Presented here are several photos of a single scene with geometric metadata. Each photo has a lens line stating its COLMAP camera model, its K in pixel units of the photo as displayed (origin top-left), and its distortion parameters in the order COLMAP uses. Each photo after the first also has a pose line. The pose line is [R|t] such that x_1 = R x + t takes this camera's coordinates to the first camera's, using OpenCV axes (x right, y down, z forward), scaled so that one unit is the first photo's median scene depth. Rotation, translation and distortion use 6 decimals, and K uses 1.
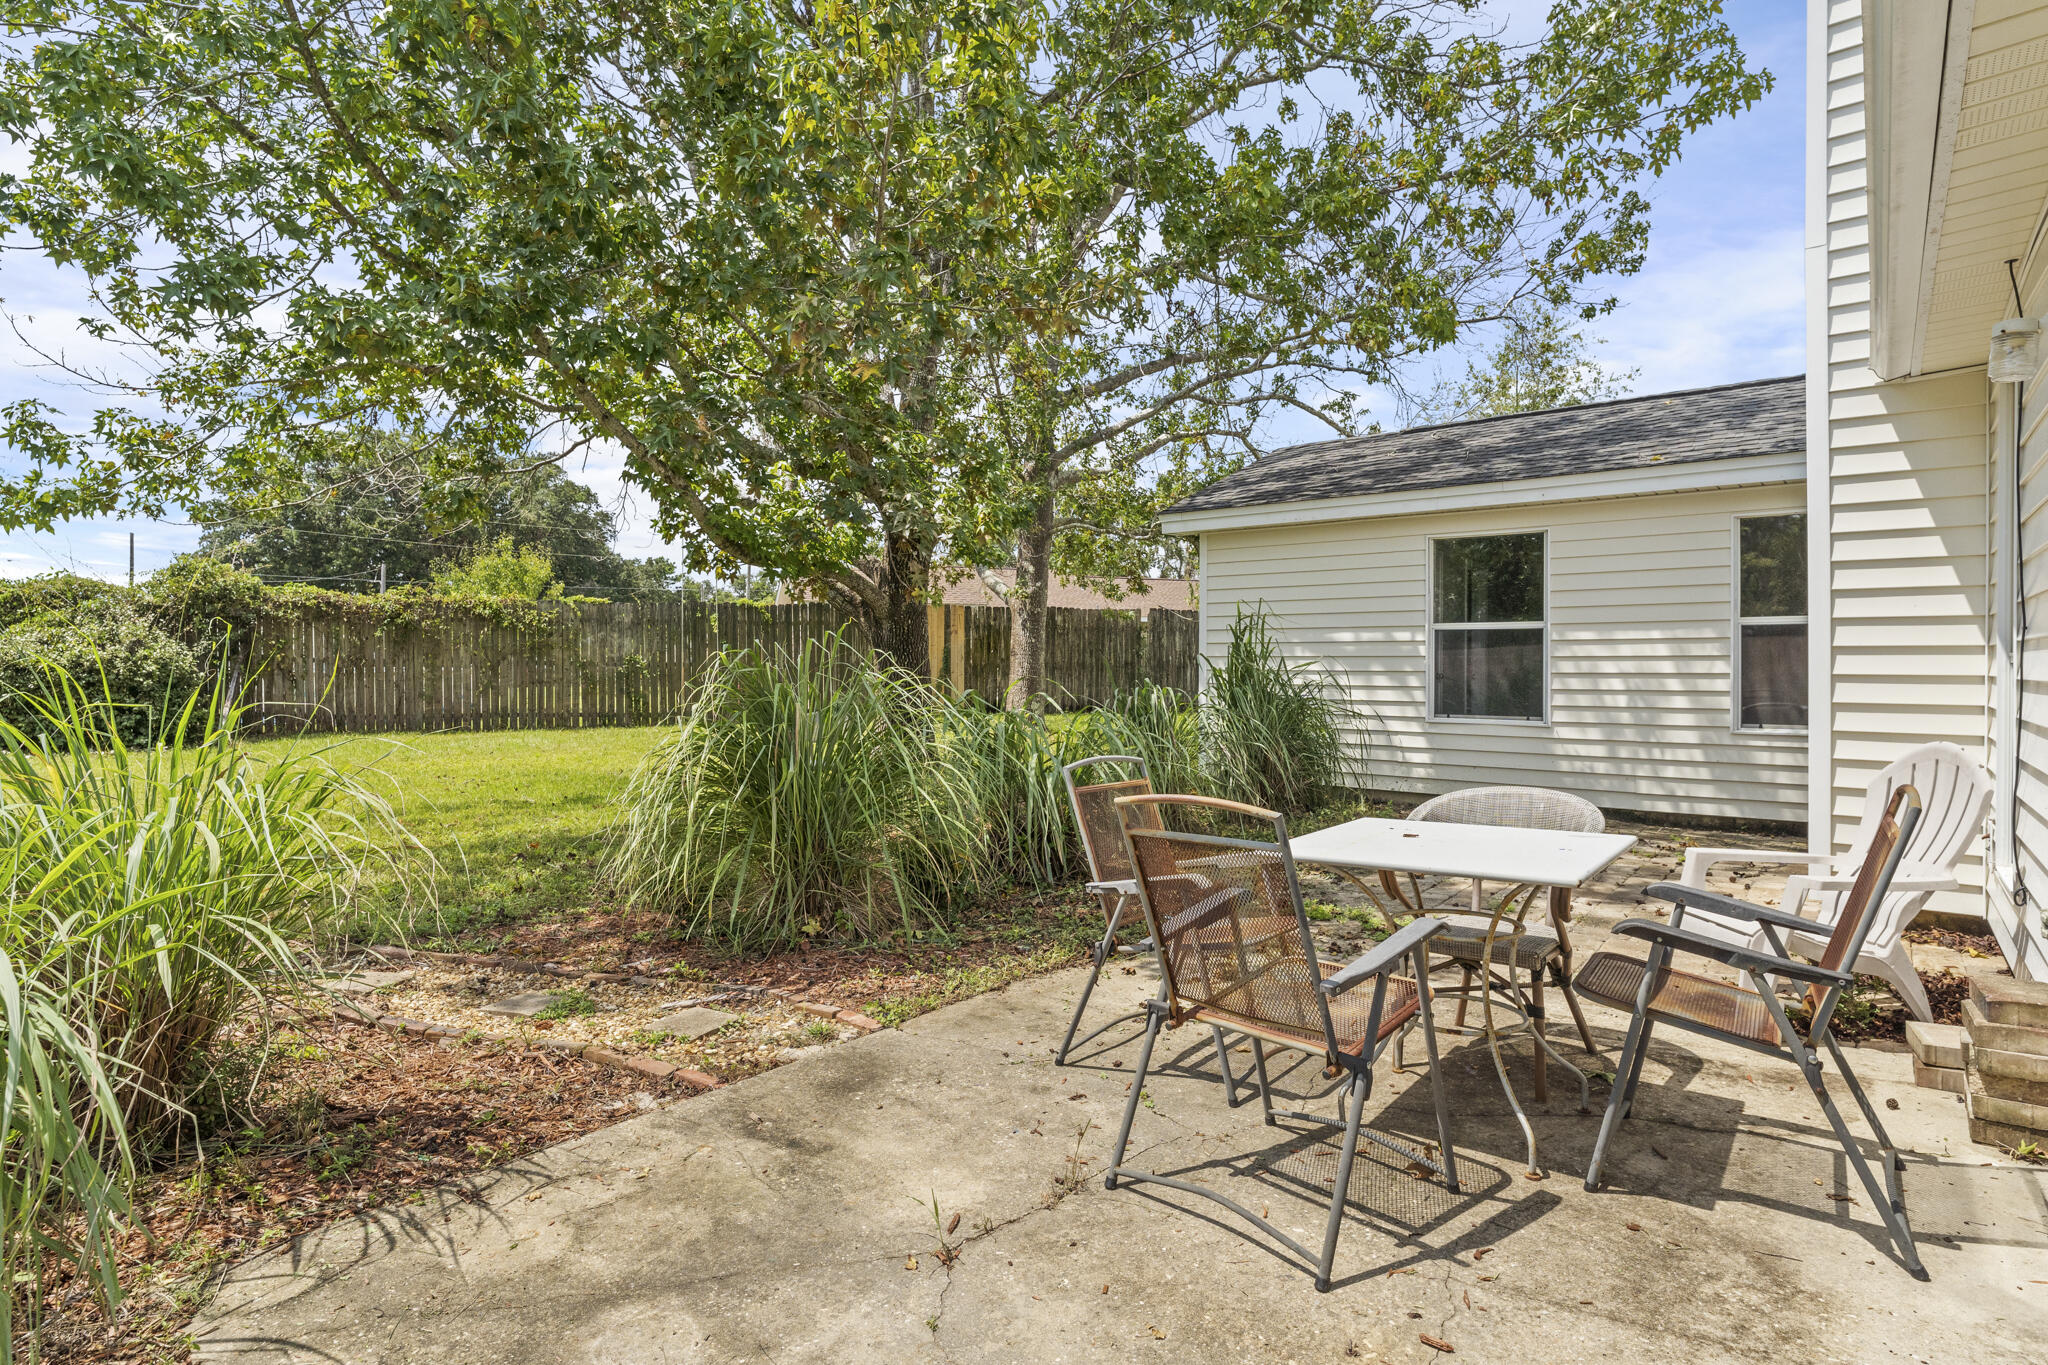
lens RADIAL K [[1039.8, 0, 1024.4], [0, 1039.8, 673.6], [0, 0, 1]] dist [-0.016131, 0.000841]
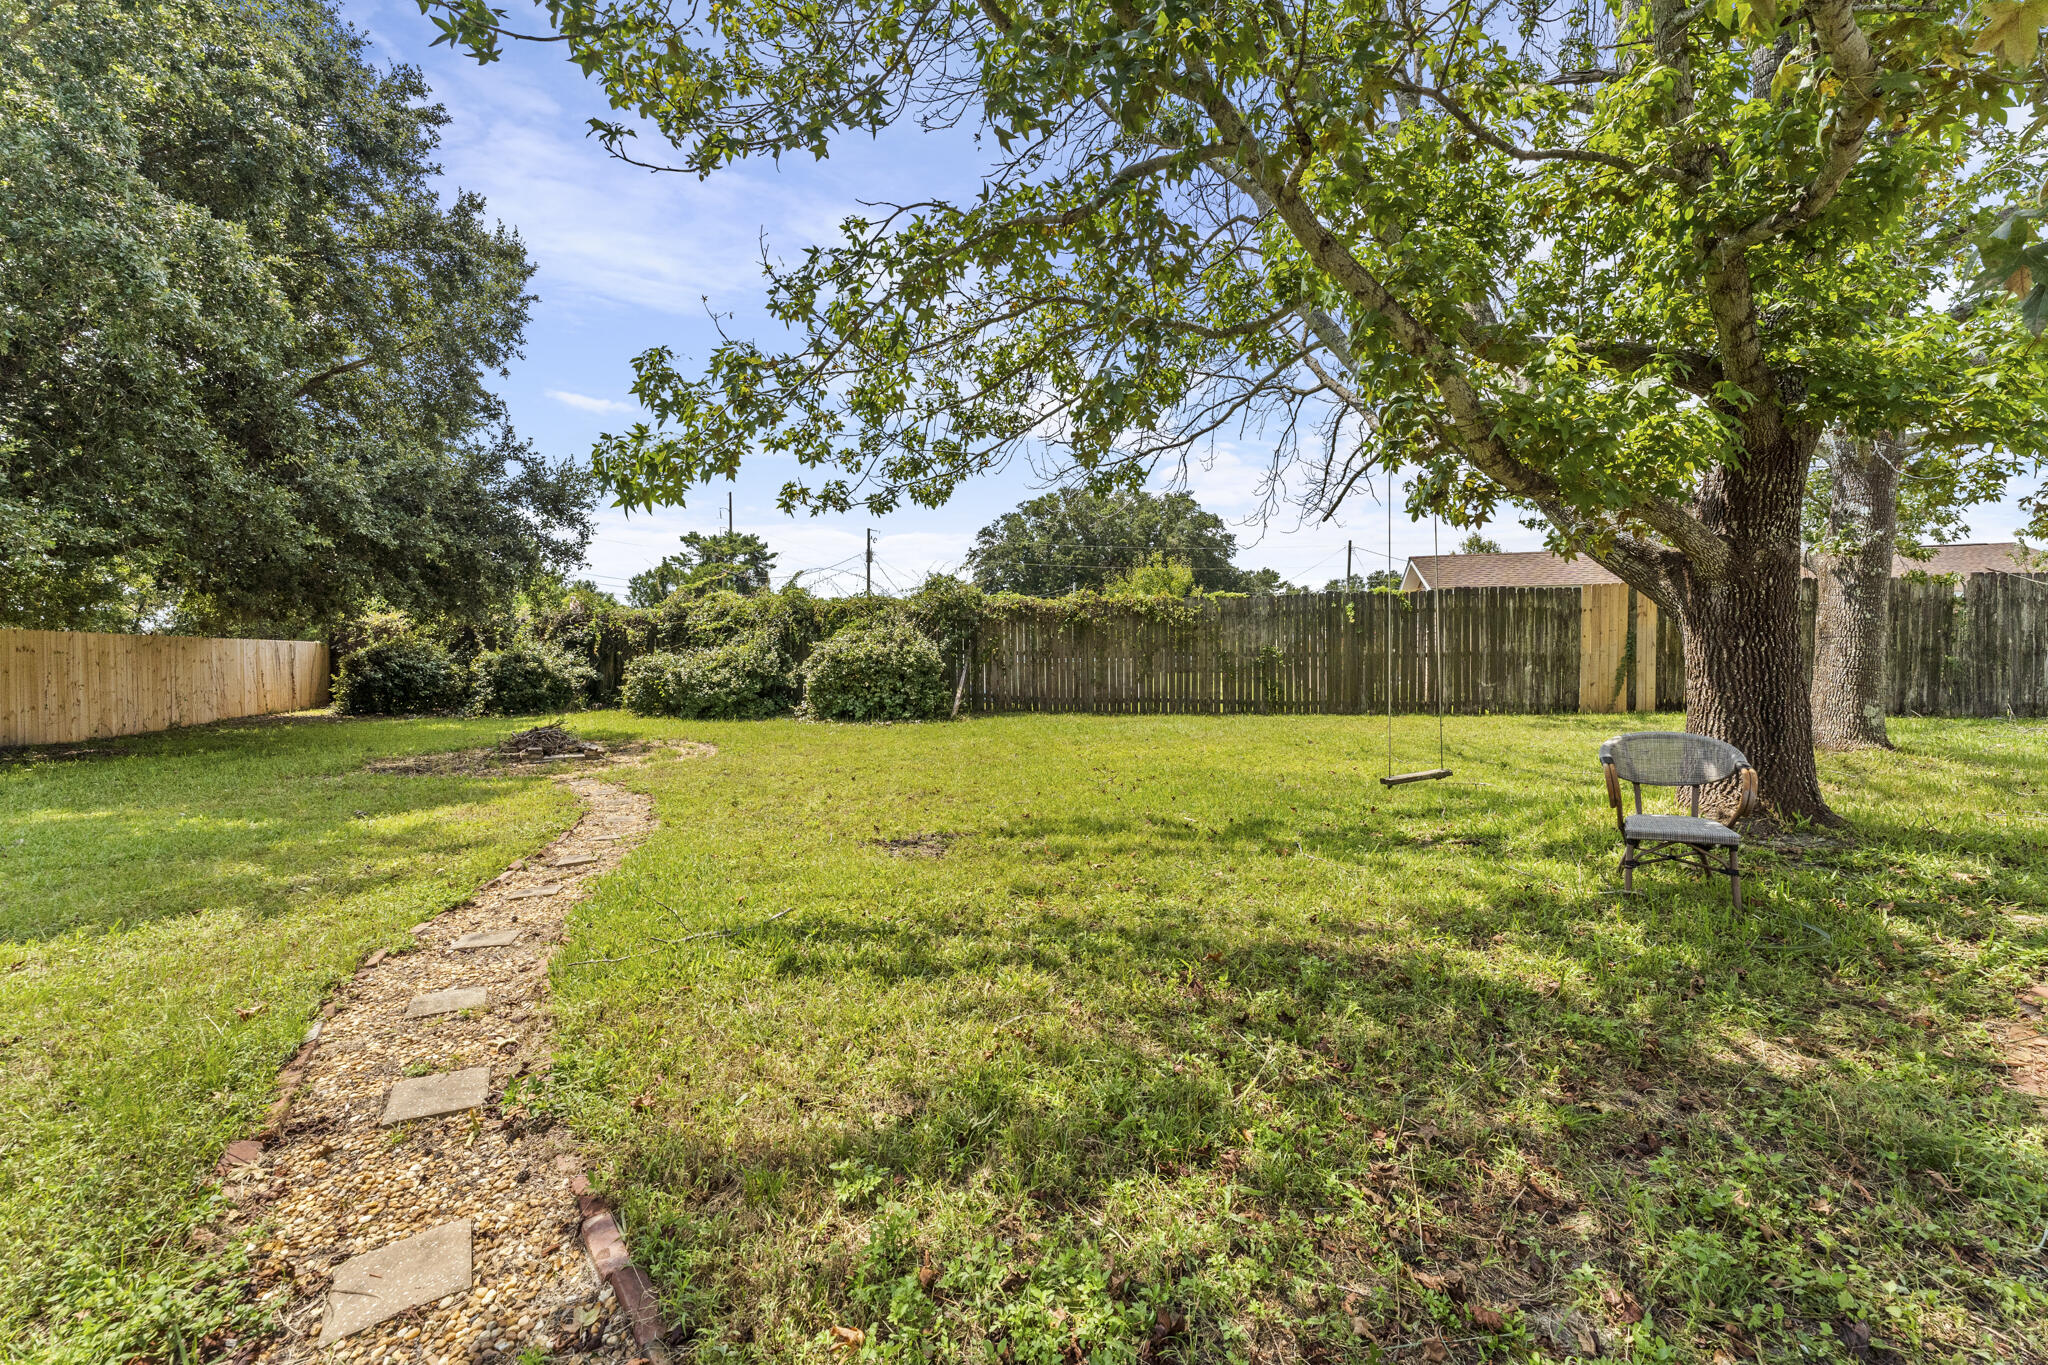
lens RADIAL K [[842.1, 0, 1026.1], [0, 842.1, 688.9], [0, 0, 1]] dist [0.001555, 0.000064]
pose [[0.815643, 0.017058, -0.578304, -0.091562], [0.001169, 0.999515, 0.031131, -0.001316], [0.578554, -0.026068, 0.815227, 0.176396]]
